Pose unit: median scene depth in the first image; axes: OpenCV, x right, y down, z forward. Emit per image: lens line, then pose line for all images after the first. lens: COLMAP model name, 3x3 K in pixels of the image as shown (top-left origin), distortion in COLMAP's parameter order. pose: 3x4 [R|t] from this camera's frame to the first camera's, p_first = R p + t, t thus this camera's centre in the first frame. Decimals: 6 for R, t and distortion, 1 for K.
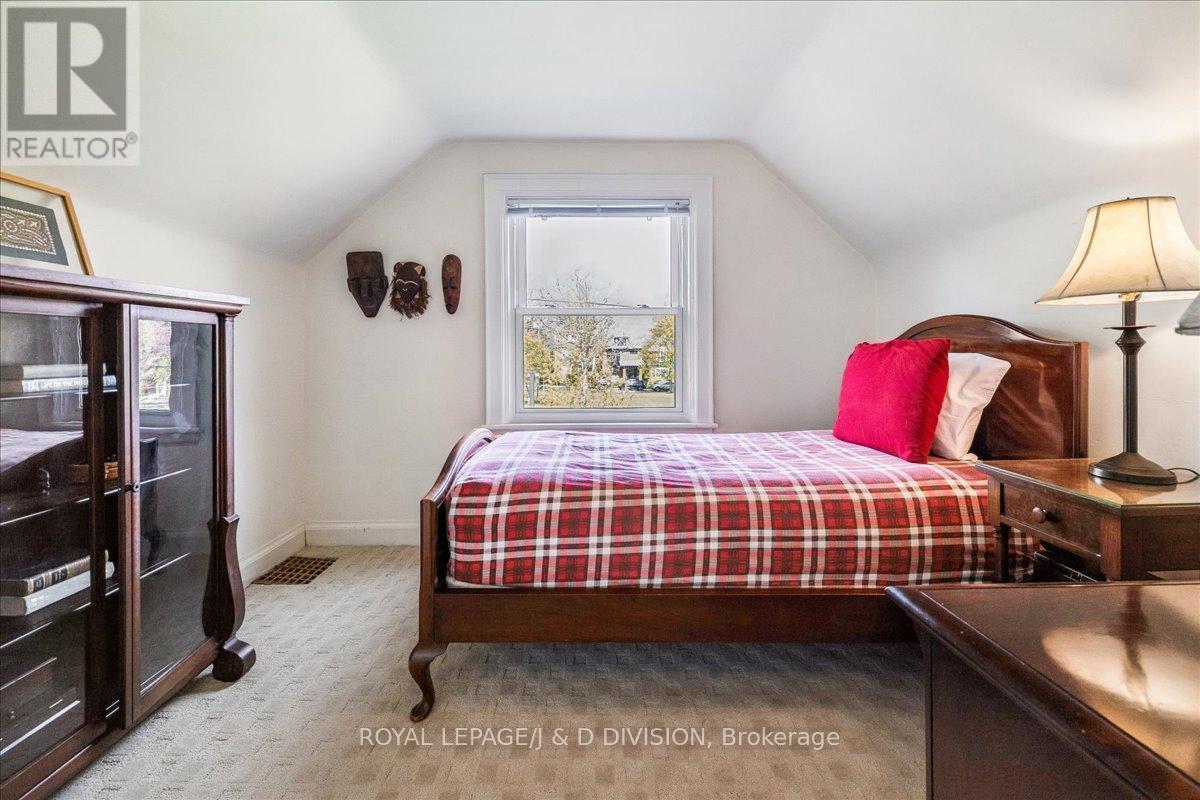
lens RADIAL K [[523.7, 0, 600.7], [0, 523.7, 355.8], [0, 0, 1]] dist [0.000026, 0.000075]
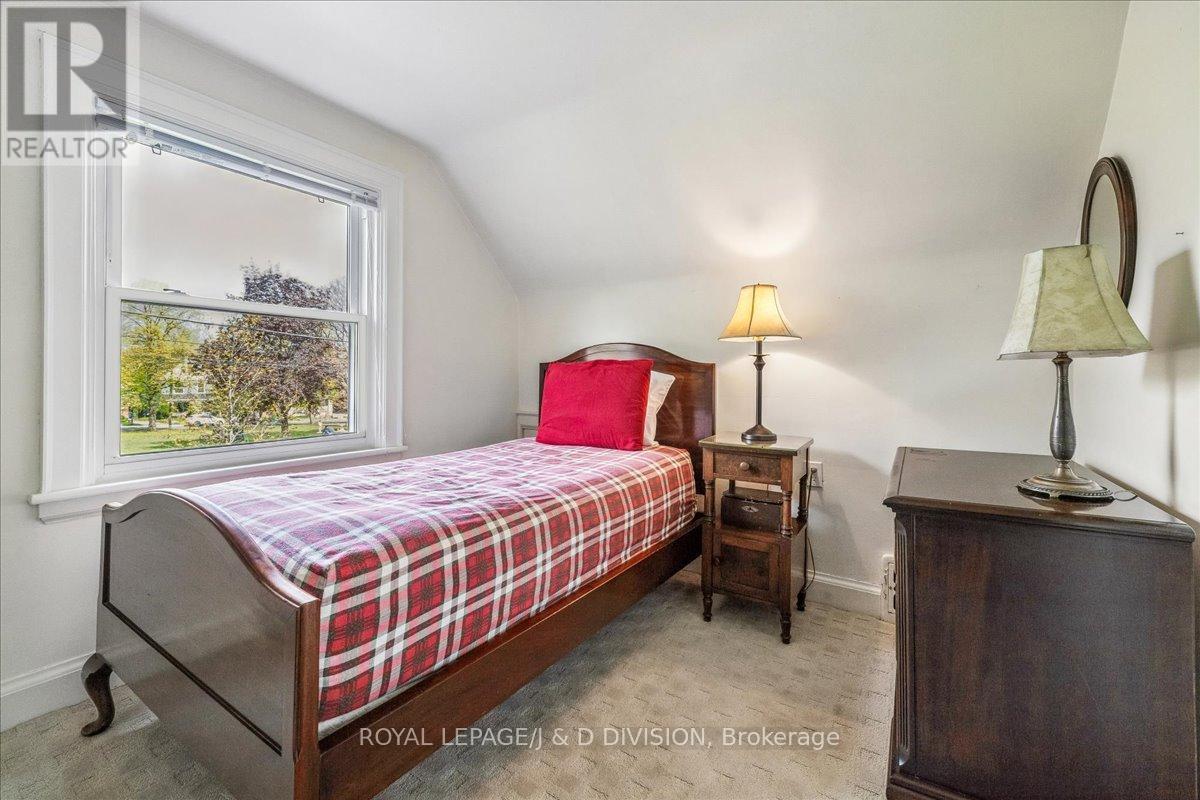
lens RADIAL K [[507.1, 0, 597.0], [0, 507.1, 374.8], [0, 0, 1]] dist [-0.001508, 0.000021]
pose [[0.557119, 0.007966, 0.830394, -0.608385], [-0.004614, 0.999968, -0.006498, 0.021284], [-0.830420, -0.000211, 0.557138, 0.403833]]
